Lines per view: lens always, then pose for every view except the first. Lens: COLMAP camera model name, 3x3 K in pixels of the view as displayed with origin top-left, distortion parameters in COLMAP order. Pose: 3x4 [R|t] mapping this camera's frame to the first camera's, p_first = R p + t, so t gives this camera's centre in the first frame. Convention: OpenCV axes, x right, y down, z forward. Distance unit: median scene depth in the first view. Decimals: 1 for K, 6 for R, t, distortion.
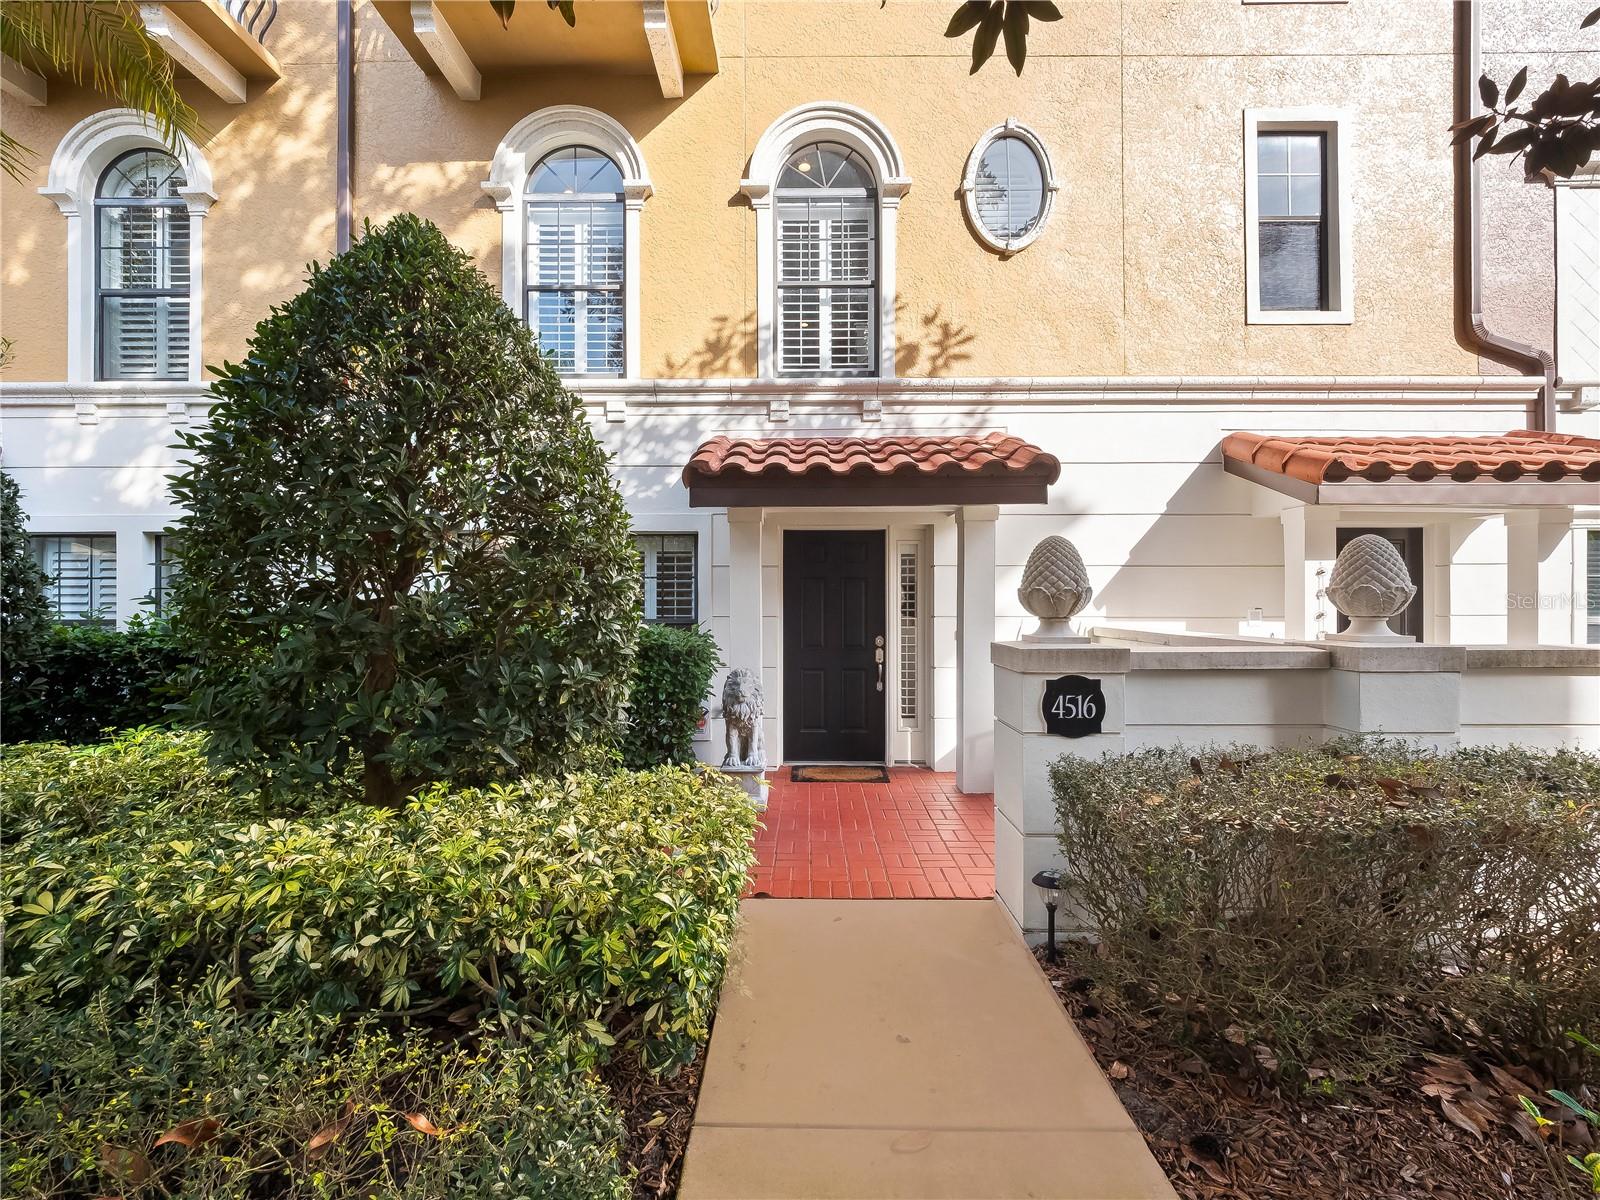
lens RADIAL K [[713.7, 0, 800.0], [0, 713.7, 600.0], [0, 0, 1]] dist [-0.001402, -0.001095]
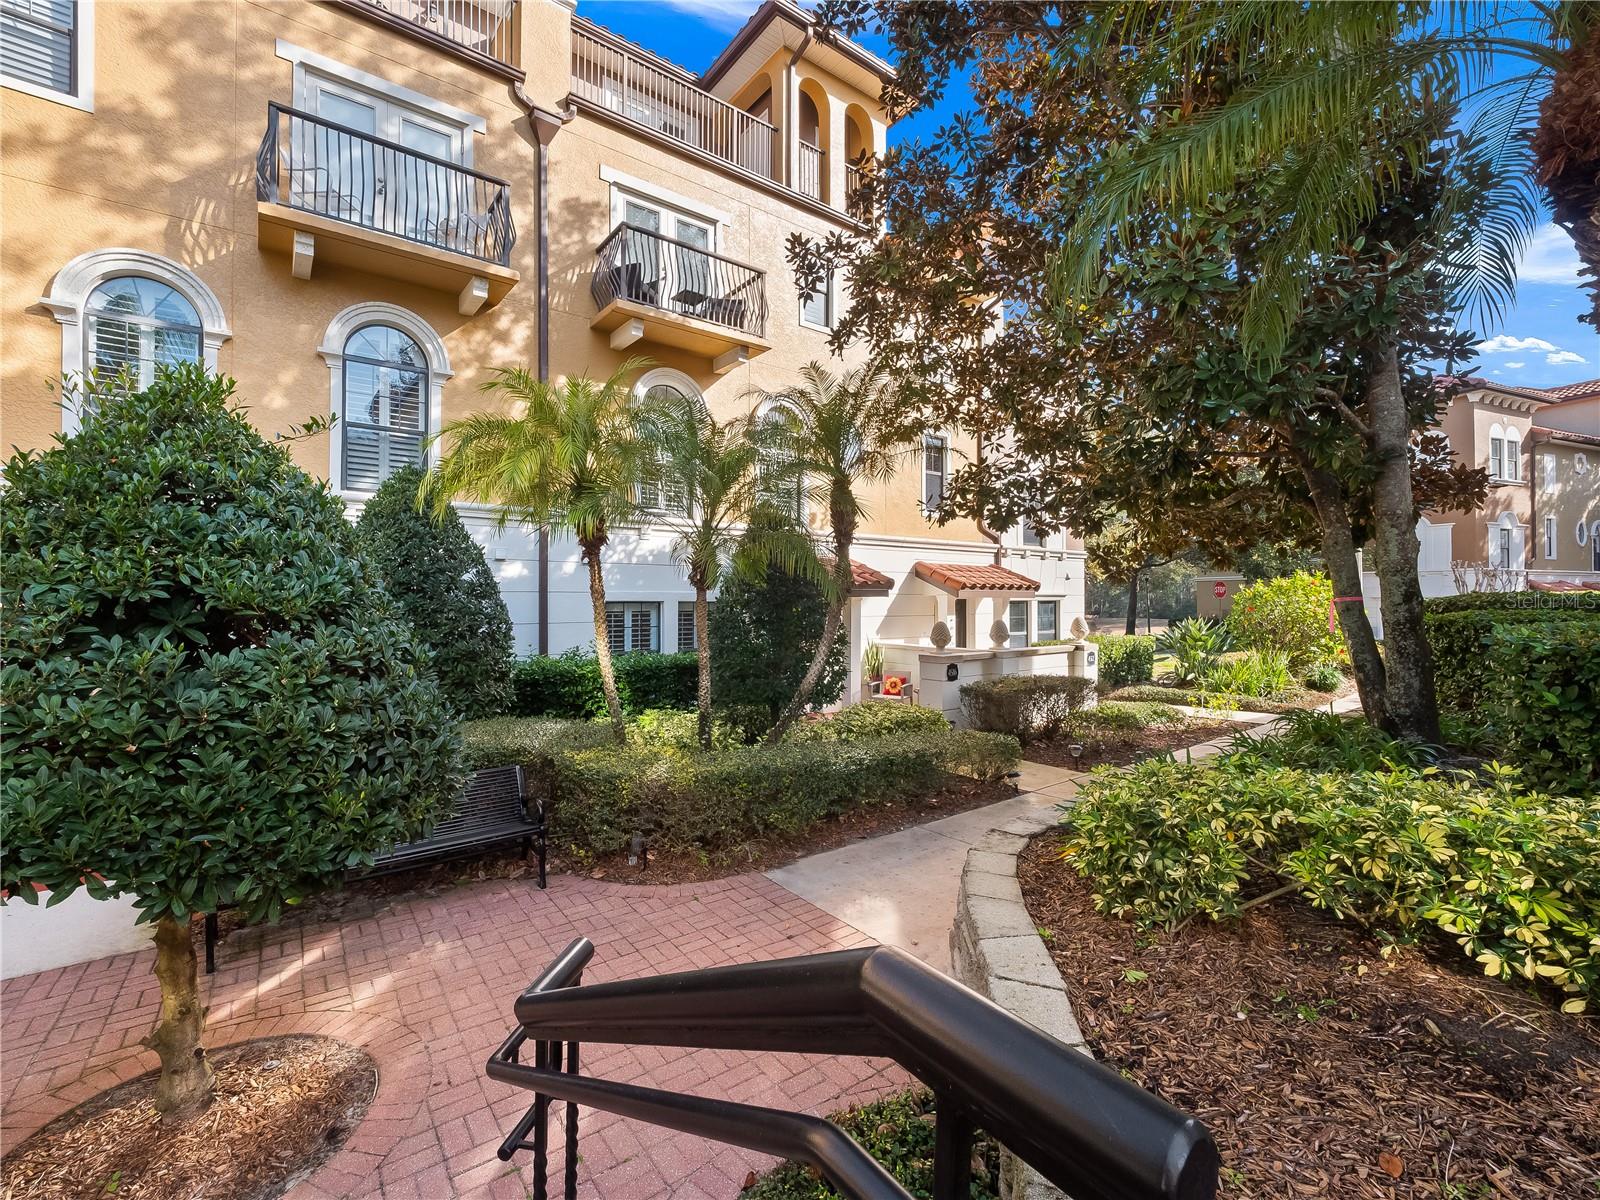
lens RADIAL K [[688.2, 0, 777.3], [0, 688.2, 594.0], [0, 0, 1]] dist [-0.001120, -0.000180]
pose [[0.800434, 0.006569, 0.599385, -1.182116], [-0.004780, 0.999978, -0.004576, -0.109335], [-0.599402, 0.000798, 0.800448, -0.581590]]
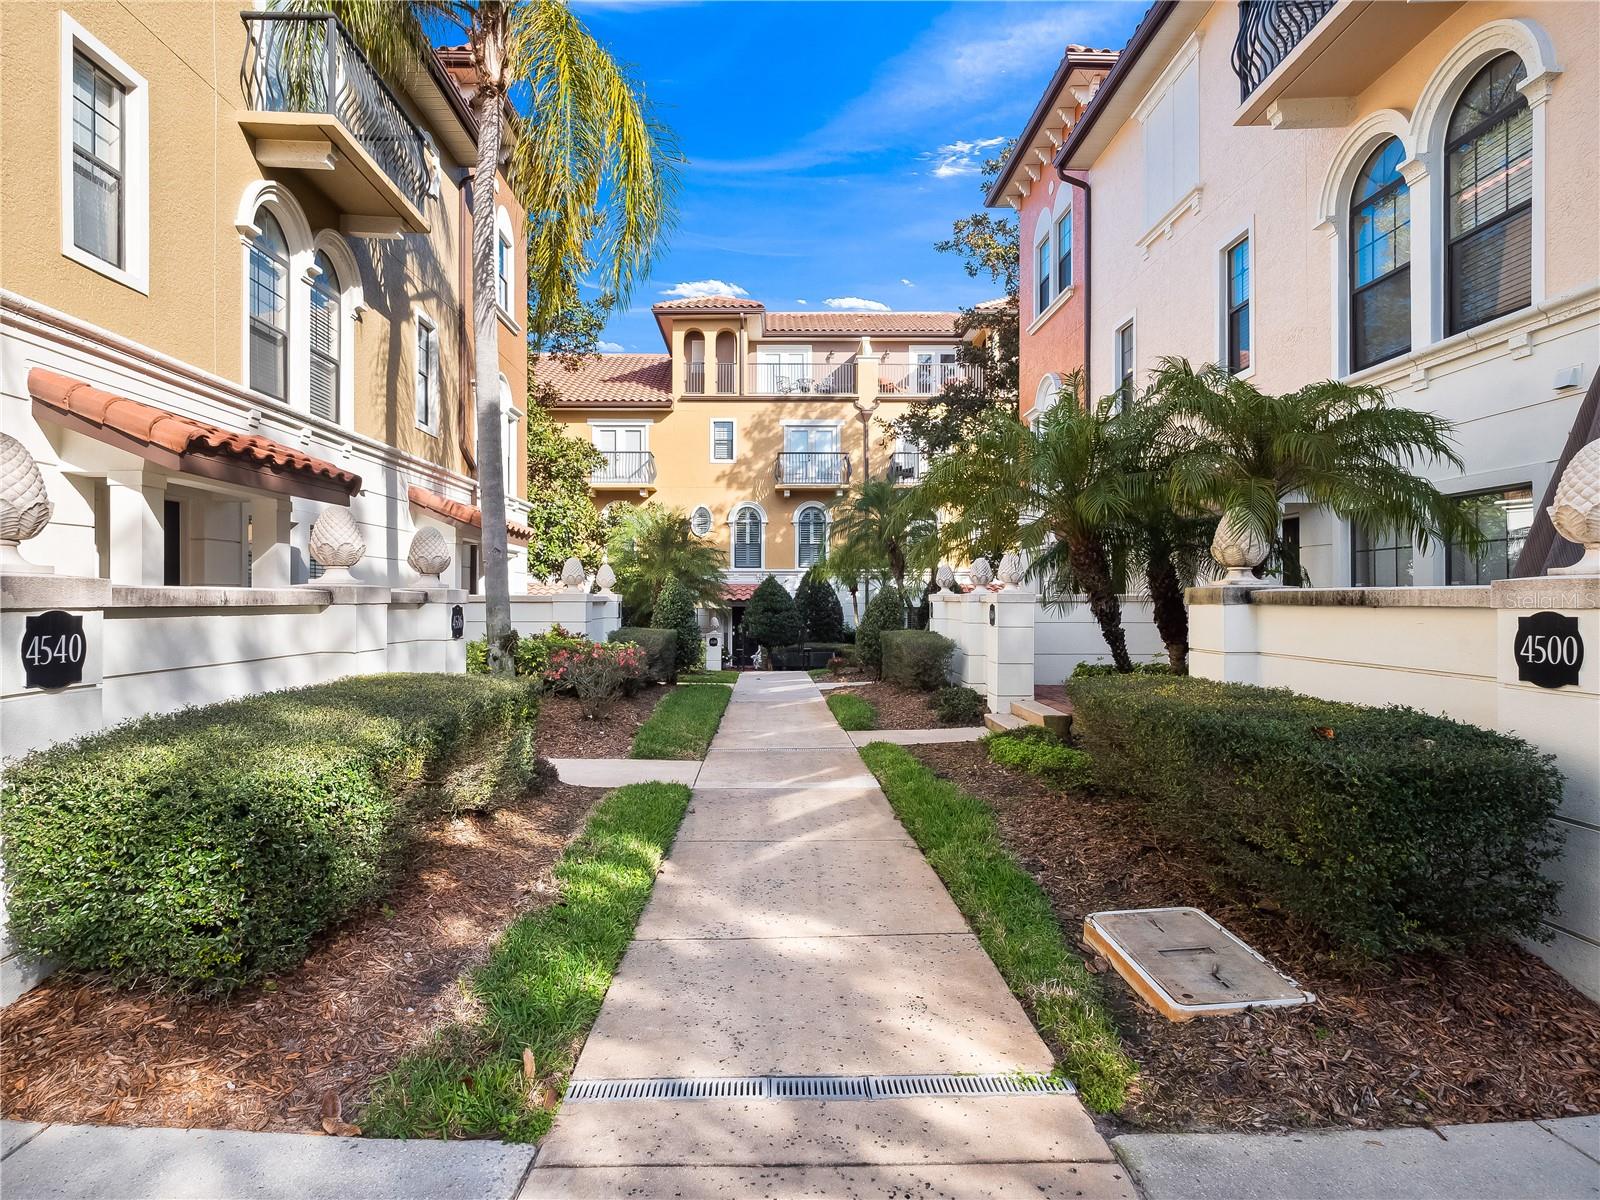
lens RADIAL K [[847.8, 0, 800.0], [0, 847.8, 600.0], [0, 0, 1]] dist [0.000034, -0.000005]
pose [[0.998958, 0.003199, 0.045532, -1.265342], [-0.003542, 0.999966, 0.007465, -0.170104], [-0.045507, -0.007619, 0.998935, -3.837700]]
